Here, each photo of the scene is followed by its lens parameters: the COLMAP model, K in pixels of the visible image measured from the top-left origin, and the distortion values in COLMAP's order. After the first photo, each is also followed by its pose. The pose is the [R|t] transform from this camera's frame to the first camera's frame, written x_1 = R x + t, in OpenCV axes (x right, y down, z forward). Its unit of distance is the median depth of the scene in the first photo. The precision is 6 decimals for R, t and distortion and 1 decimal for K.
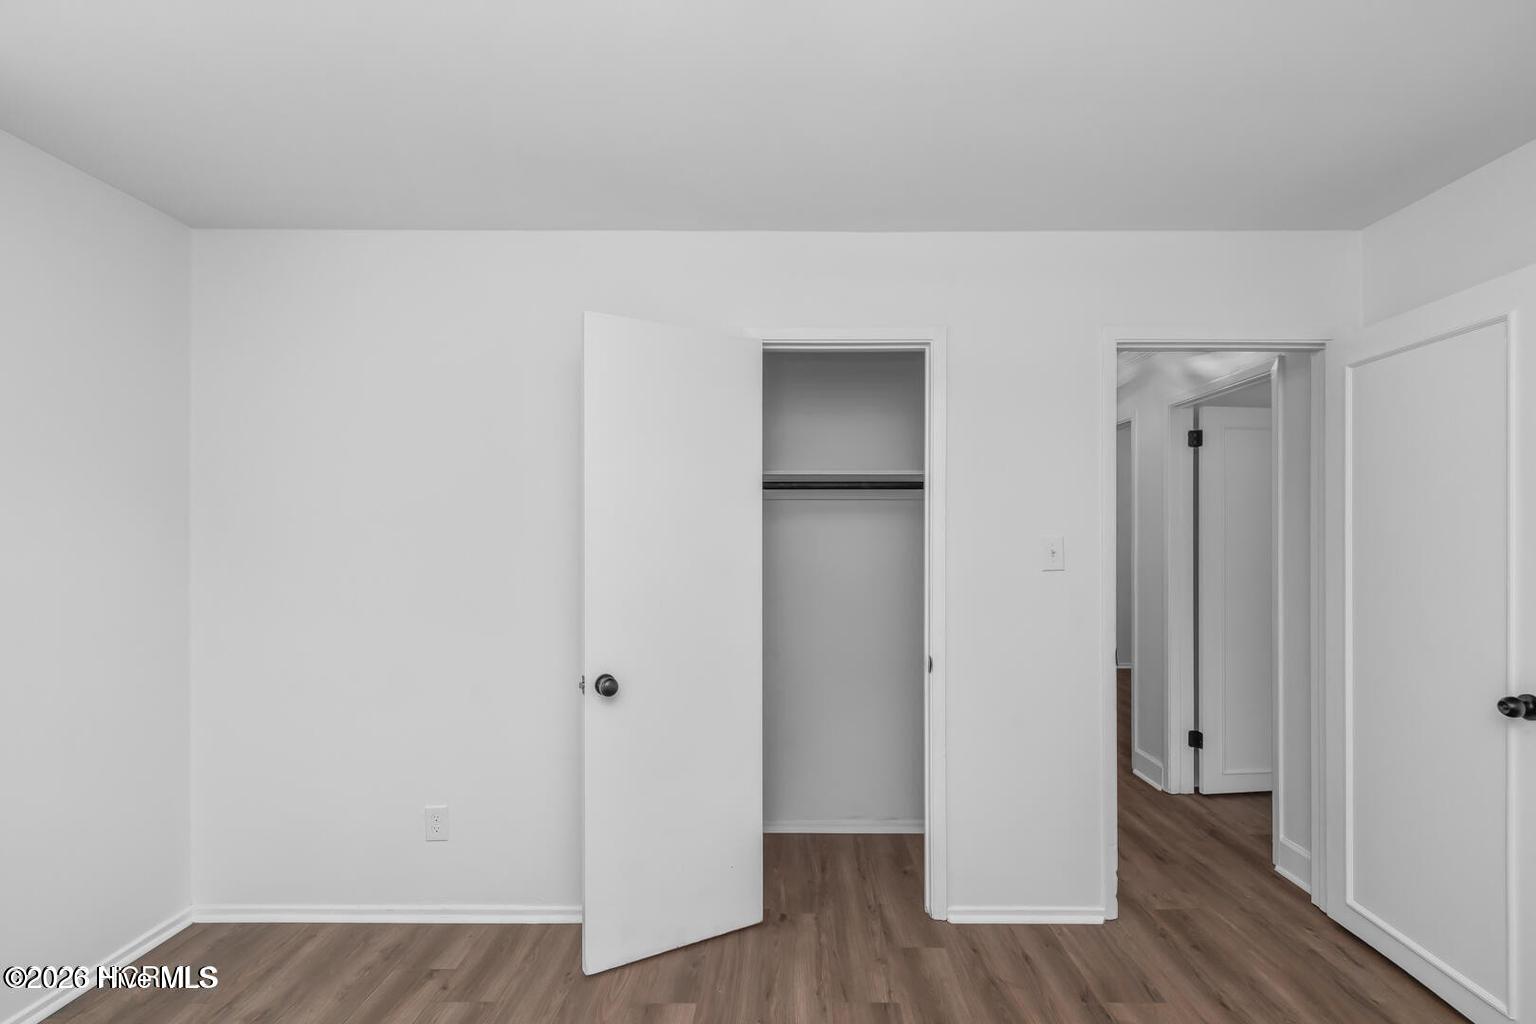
lens RADIAL K [[714.8, 0, 808.7], [0, 714.8, 534.3], [0, 0, 1]] dist [0.000951, -0.000075]
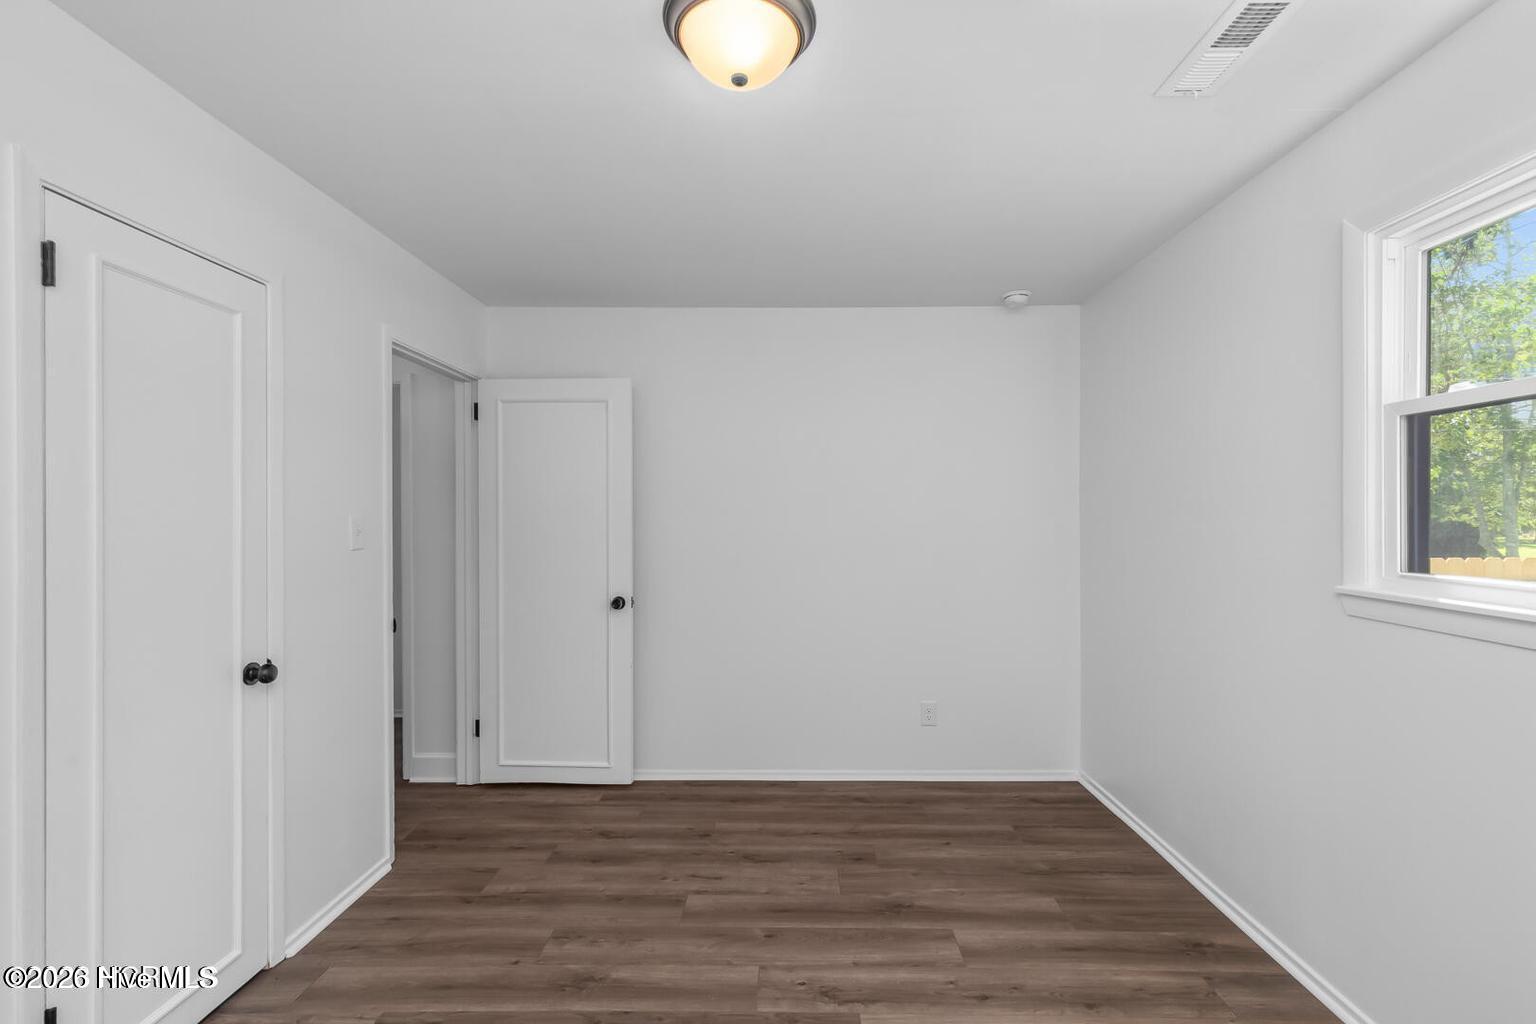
lens RADIAL K [[685.0, 0, 784.0], [0, 685.0, 515.9], [0, 0, 1]] dist [0.008150, -0.000242]
pose [[0.017926, -0.000720, 0.999839, -0.694000], [0.001417, 0.999999, 0.000694, 0.001978], [-0.999838, 0.001405, 0.017927, 0.410958]]
